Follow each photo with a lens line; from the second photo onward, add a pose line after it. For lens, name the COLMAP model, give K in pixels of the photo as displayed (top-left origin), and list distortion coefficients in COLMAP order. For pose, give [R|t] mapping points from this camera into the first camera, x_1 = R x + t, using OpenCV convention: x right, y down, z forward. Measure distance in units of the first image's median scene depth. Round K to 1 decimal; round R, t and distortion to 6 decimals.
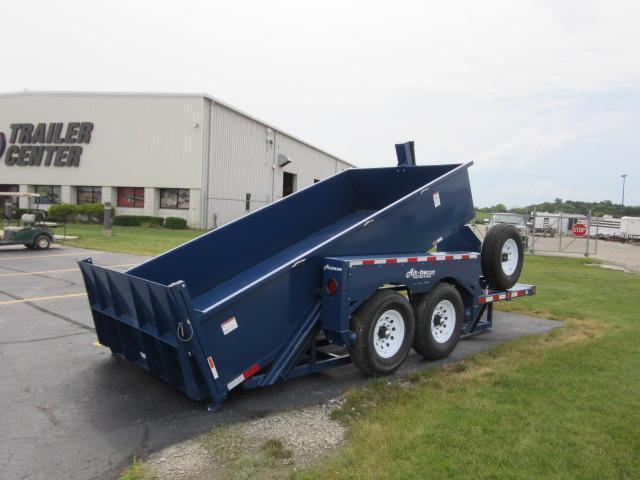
lens RADIAL K [[484.2, 0, 320.5], [0, 484.2, 222.3], [0, 0, 1]] dist [-0.028239, 0.016821]
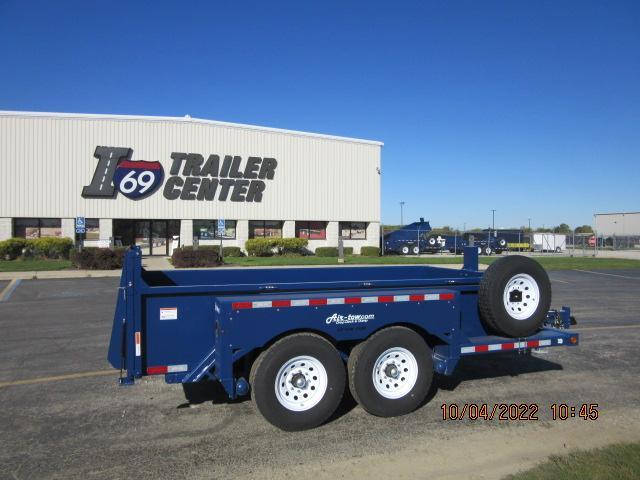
lens RADIAL K [[484.2, 0, 320.7], [0, 484.2, 238.9], [0, 0, 1]] dist [-0.028239, 0.016821]
pose [[0.795302, -0.035766, 0.605157, -1.015733], [0.047597, 0.998860, -0.003517, -0.027648], [-0.604342, 0.031601, 0.796098, 0.113181]]
